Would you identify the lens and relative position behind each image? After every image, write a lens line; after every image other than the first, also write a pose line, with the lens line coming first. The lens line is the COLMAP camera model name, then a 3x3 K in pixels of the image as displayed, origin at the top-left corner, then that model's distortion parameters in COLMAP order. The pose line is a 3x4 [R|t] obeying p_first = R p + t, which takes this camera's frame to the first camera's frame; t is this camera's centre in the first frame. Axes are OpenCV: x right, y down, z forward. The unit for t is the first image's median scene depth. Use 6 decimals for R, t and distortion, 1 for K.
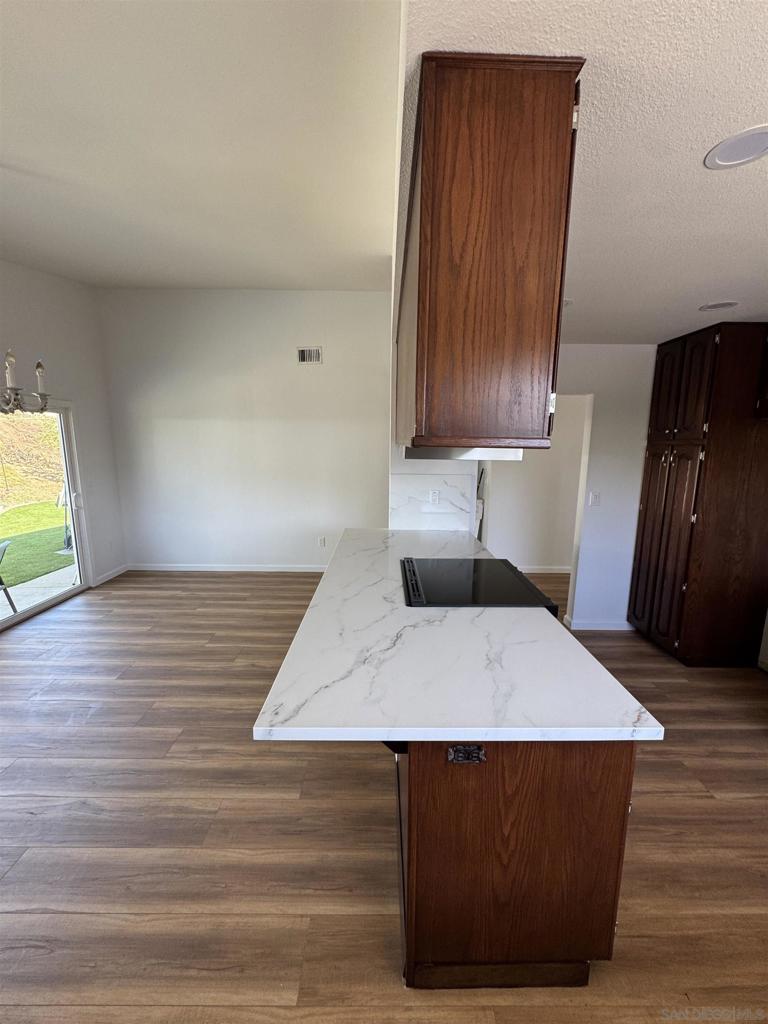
lens RADIAL K [[410.1, 0, 384.9], [0, 410.1, 512.2], [0, 0, 1]] dist [0.000272, -0.000524]
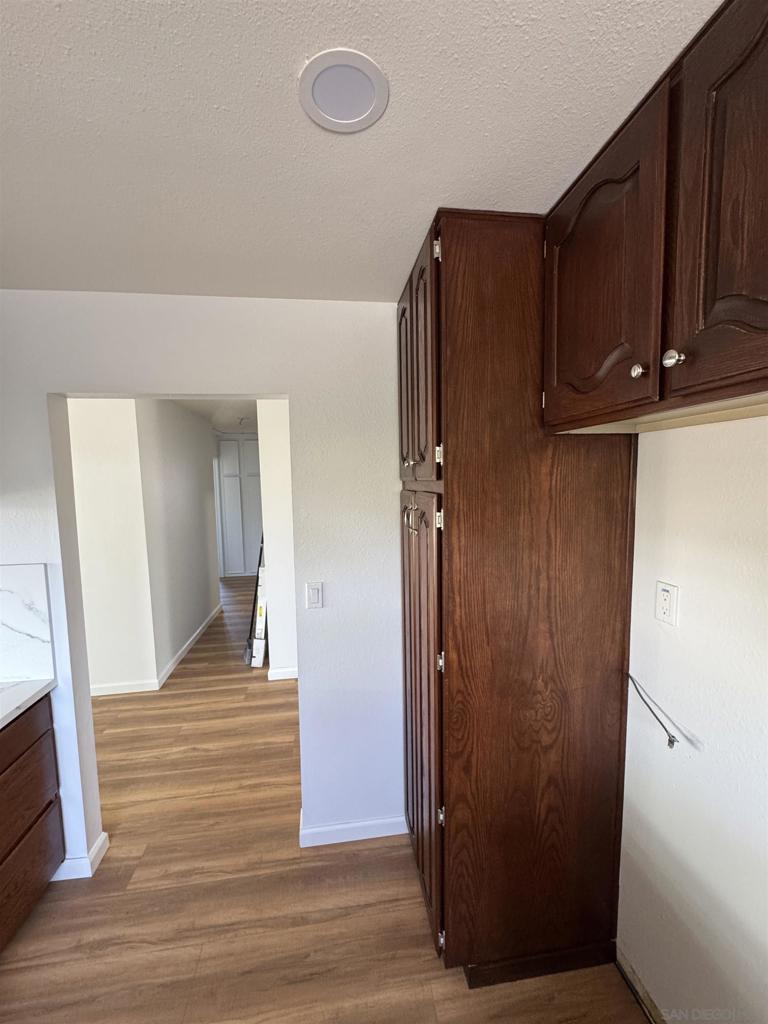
lens RADIAL K [[410.1, 0, 379.4], [0, 410.1, 513.4], [0, 0, 1]] dist [0.000272, -0.000524]
pose [[0.990877, -0.033211, 0.130611, 0.635456], [0.044156, 0.995669, -0.081817, -0.107783], [-0.127328, 0.086838, 0.988052, 0.563745]]
